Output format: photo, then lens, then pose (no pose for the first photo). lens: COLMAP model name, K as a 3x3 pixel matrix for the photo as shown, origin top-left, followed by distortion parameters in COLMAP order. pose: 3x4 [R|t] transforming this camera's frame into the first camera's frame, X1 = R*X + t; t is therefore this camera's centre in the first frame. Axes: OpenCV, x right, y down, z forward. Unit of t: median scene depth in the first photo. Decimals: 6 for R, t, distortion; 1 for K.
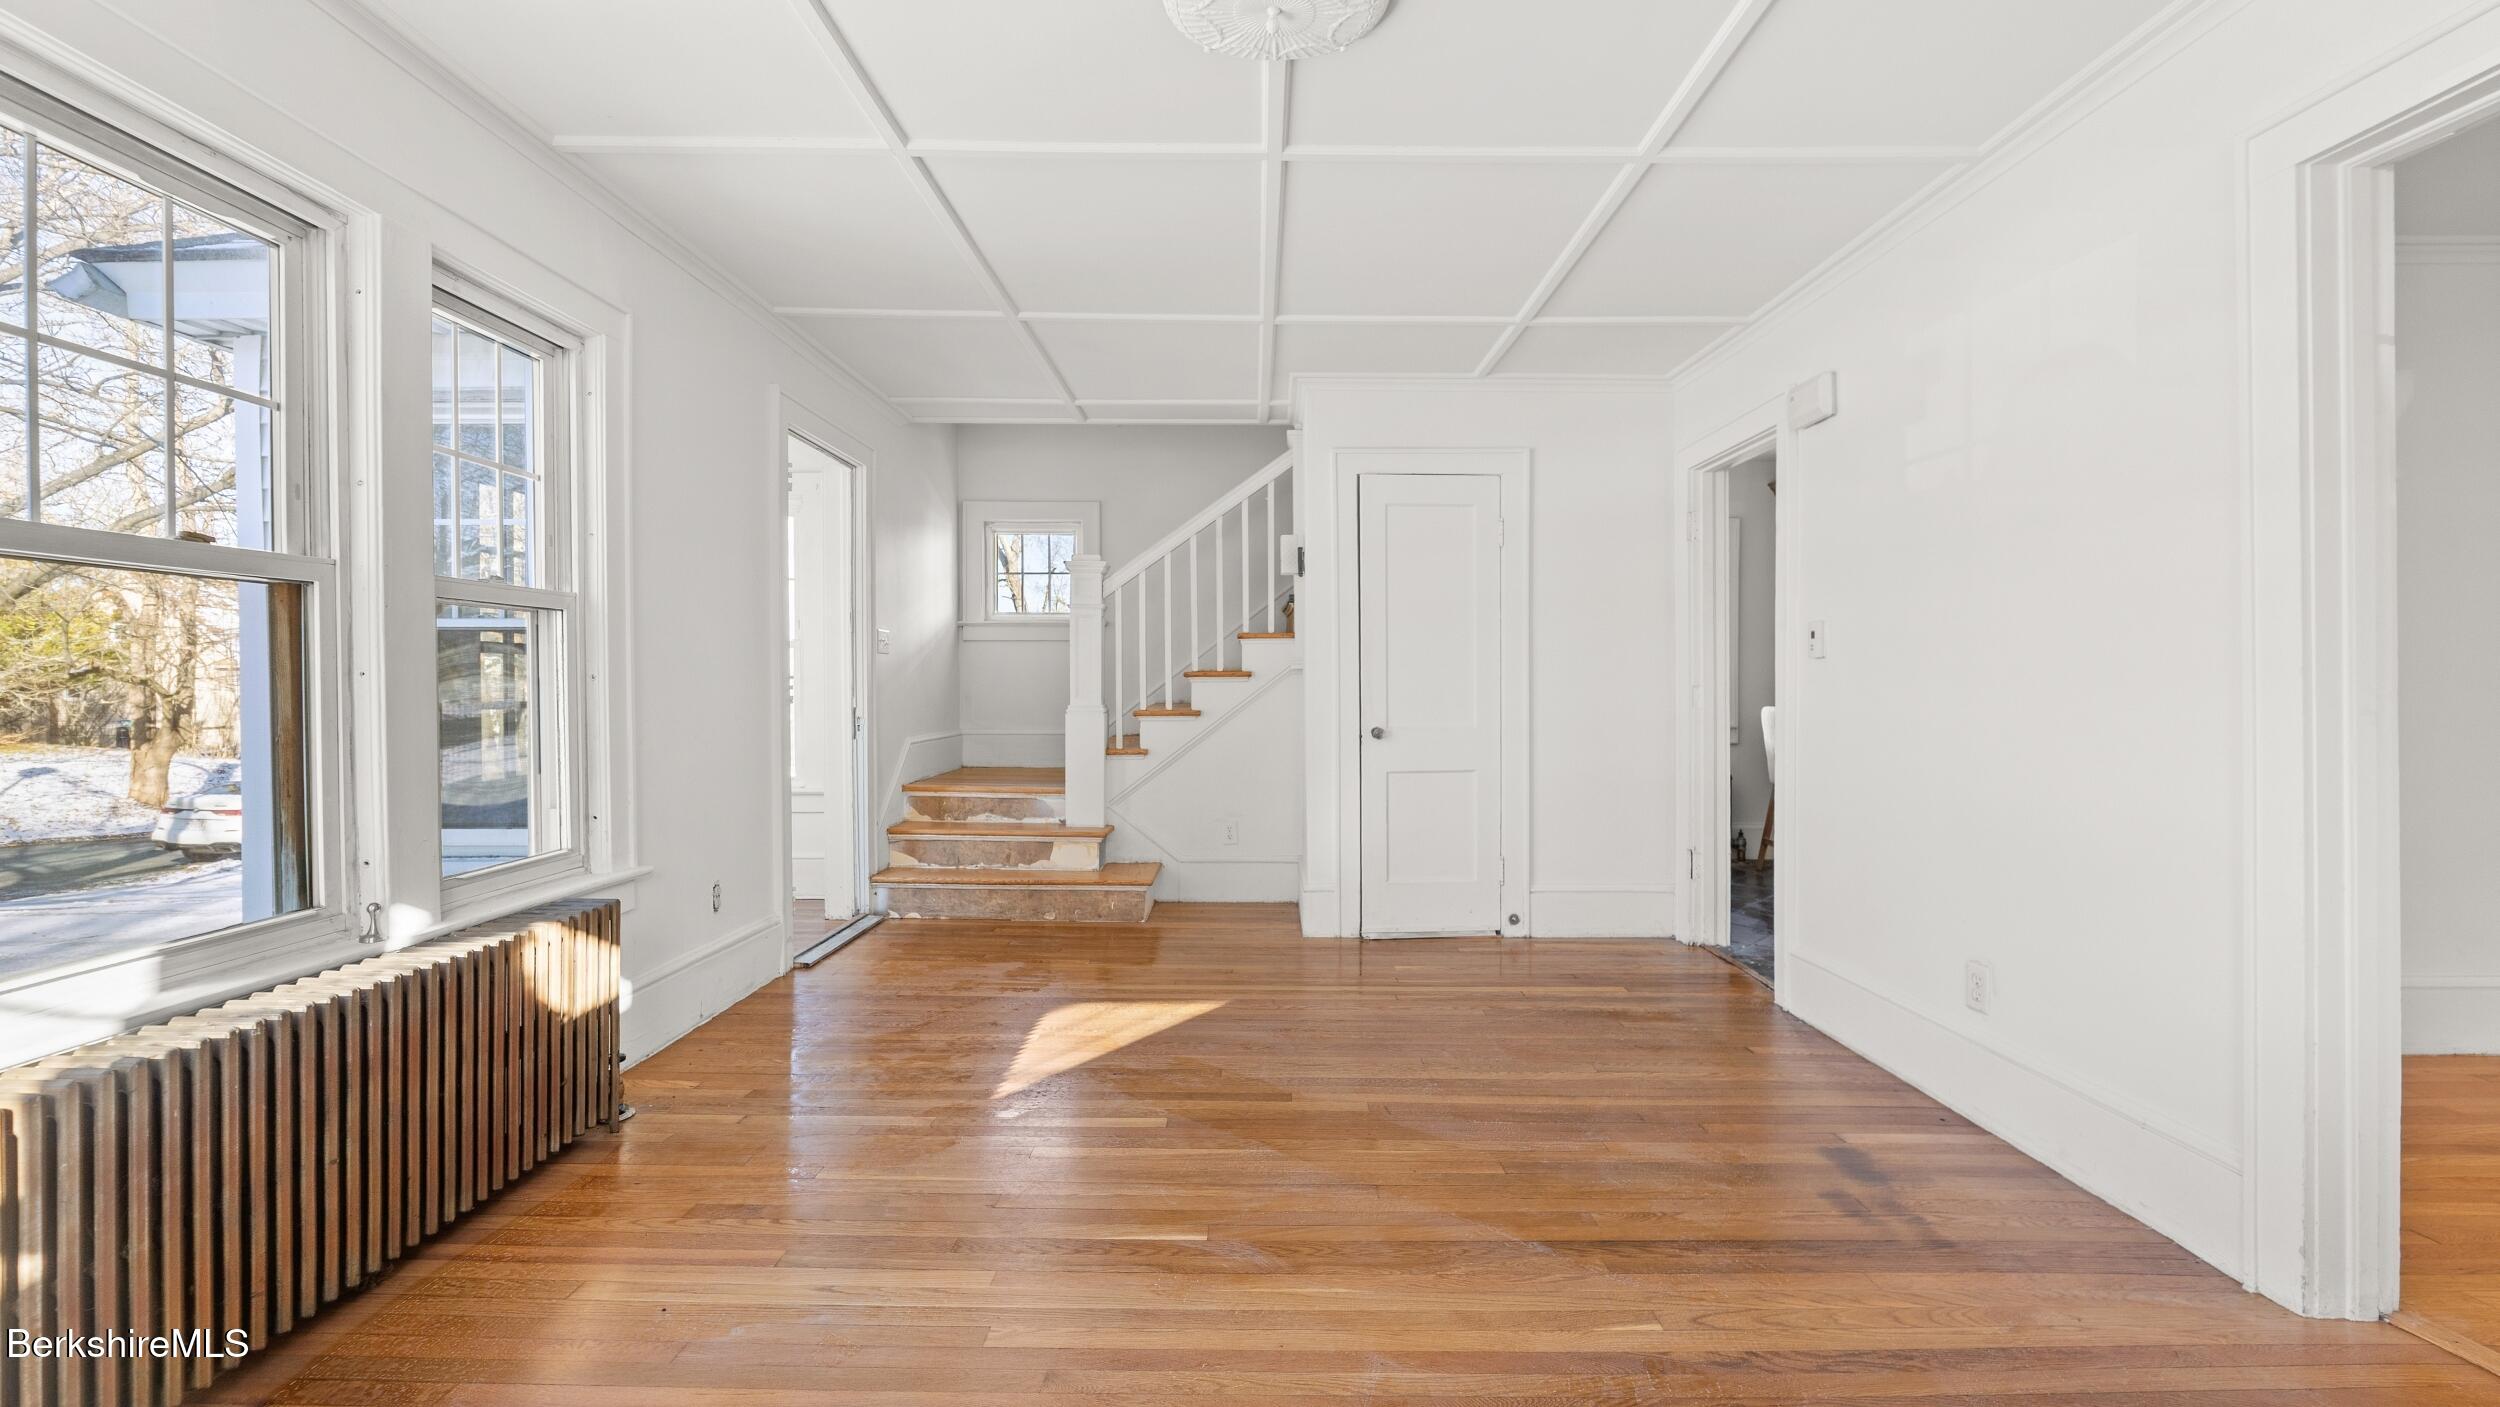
lens RADIAL K [[1140.2, 0, 1235.1], [0, 1140.2, 689.5], [0, 0, 1]] dist [-0.001603, -0.000079]
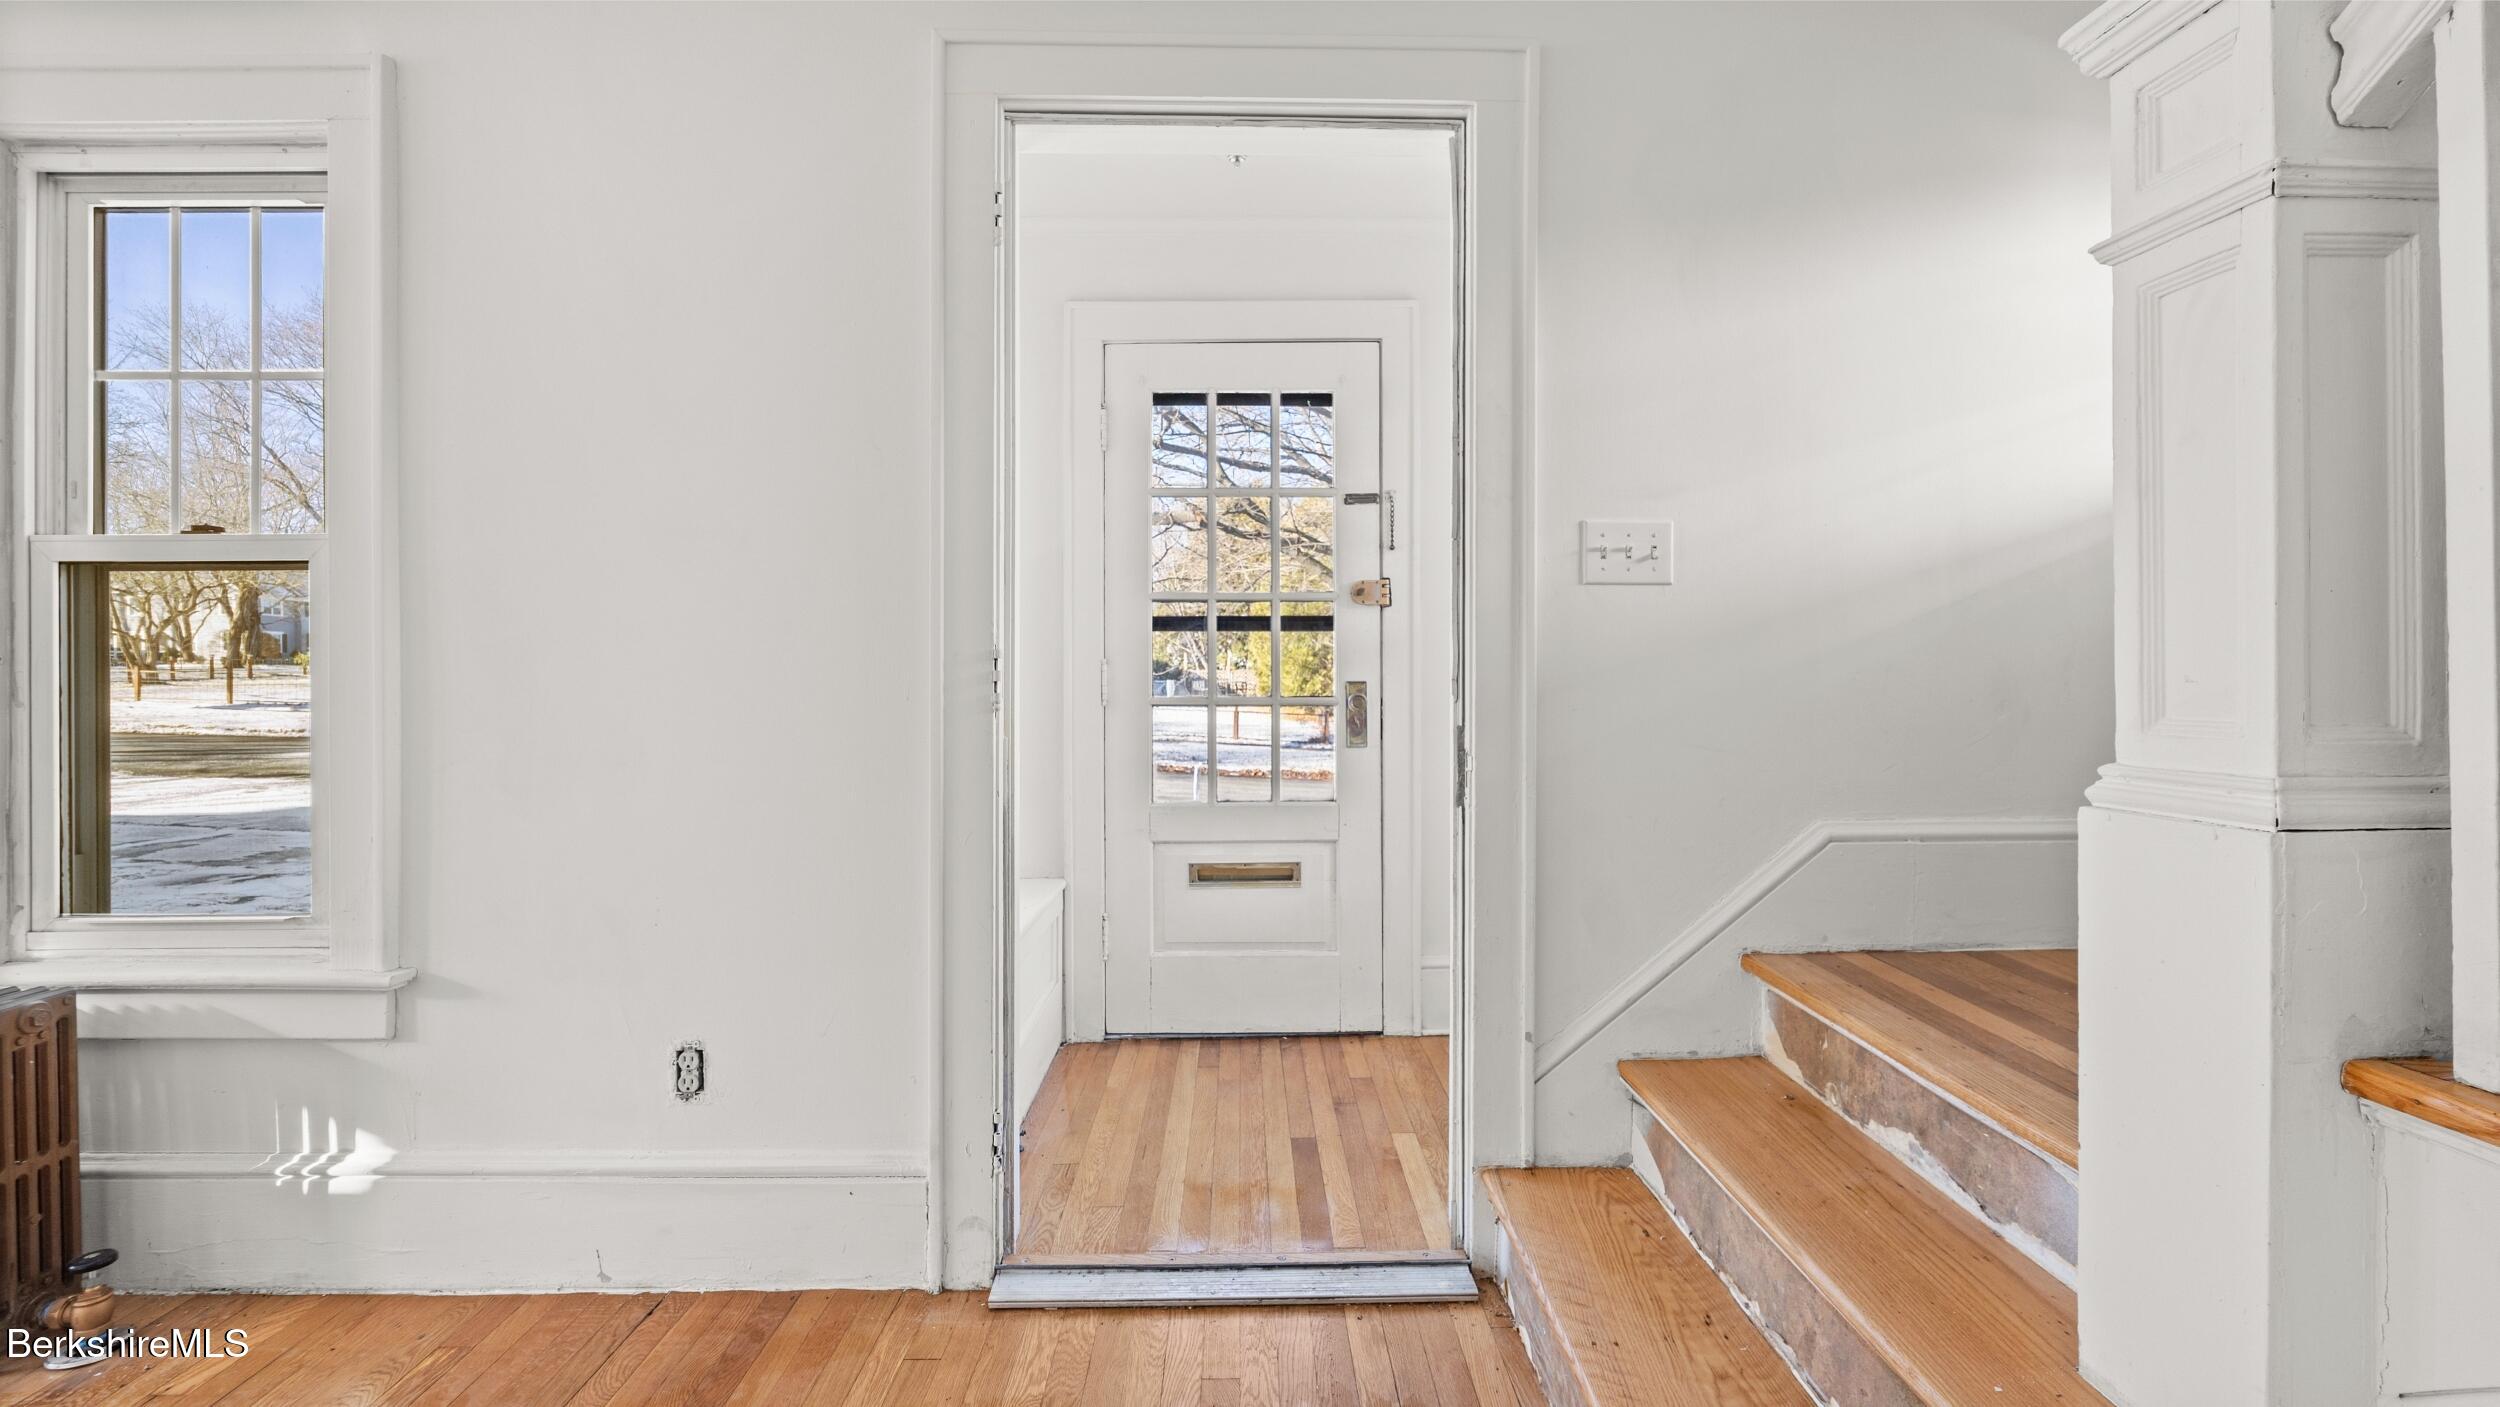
lens RADIAL K [[1140.2, 0, 1235.1], [0, 1140.2, 689.5], [0, 0, 1]] dist [-0.001603, -0.000079]
pose [[0.015446, 0.021253, -0.999655, 0.056143], [0.003425, 0.999767, 0.021309, -0.005164], [0.999875, -0.003753, 0.015370, 0.916626]]
